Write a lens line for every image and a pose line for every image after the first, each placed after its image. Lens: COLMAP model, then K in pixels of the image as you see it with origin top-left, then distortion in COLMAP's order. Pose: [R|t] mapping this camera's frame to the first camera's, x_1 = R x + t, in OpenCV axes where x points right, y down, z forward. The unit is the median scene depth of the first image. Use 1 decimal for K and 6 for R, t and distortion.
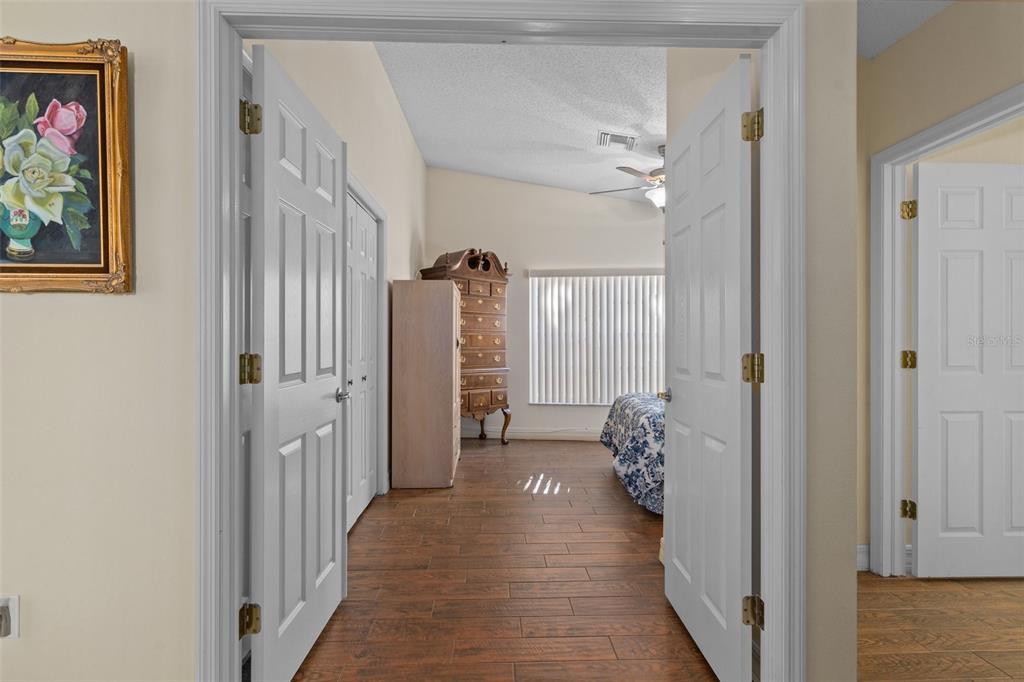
lens RADIAL K [[531.6, 0, 509.8], [0, 531.6, 340.2], [0, 0, 1]] dist [-0.000080, 0.001092]
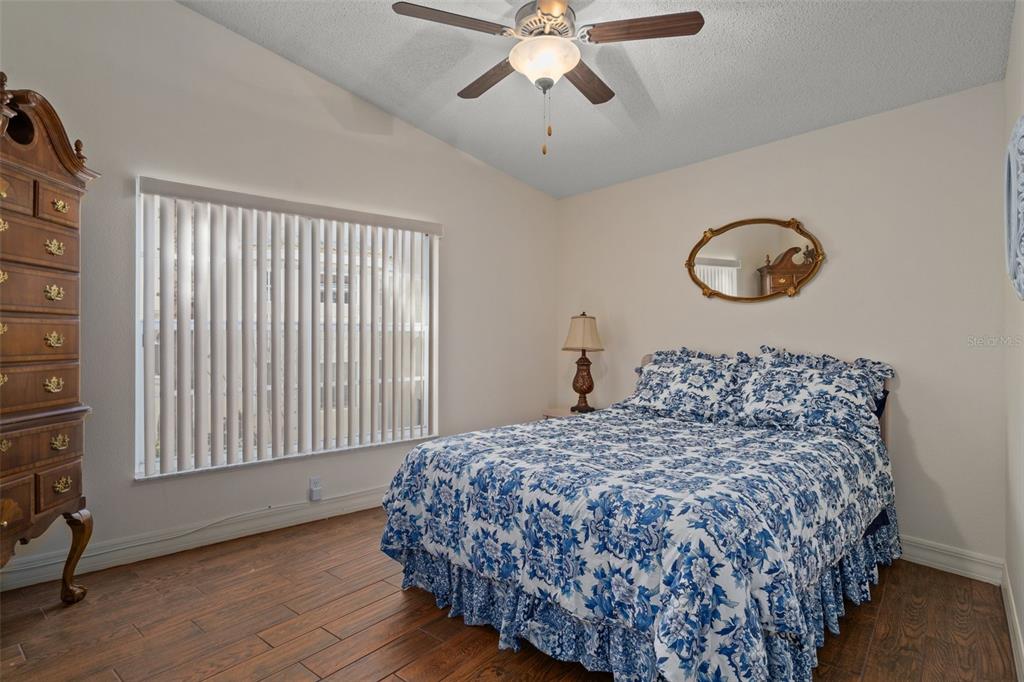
lens RADIAL K [[531.6, 0, 516.3], [0, 531.6, 332.2], [0, 0, 1]] dist [-0.000080, 0.001092]
pose [[0.666767, 0.002673, 0.745262, -0.085867], [0.000914, 0.999990, -0.004405, -0.000986], [-0.745266, 0.003619, 0.666758, 0.500089]]
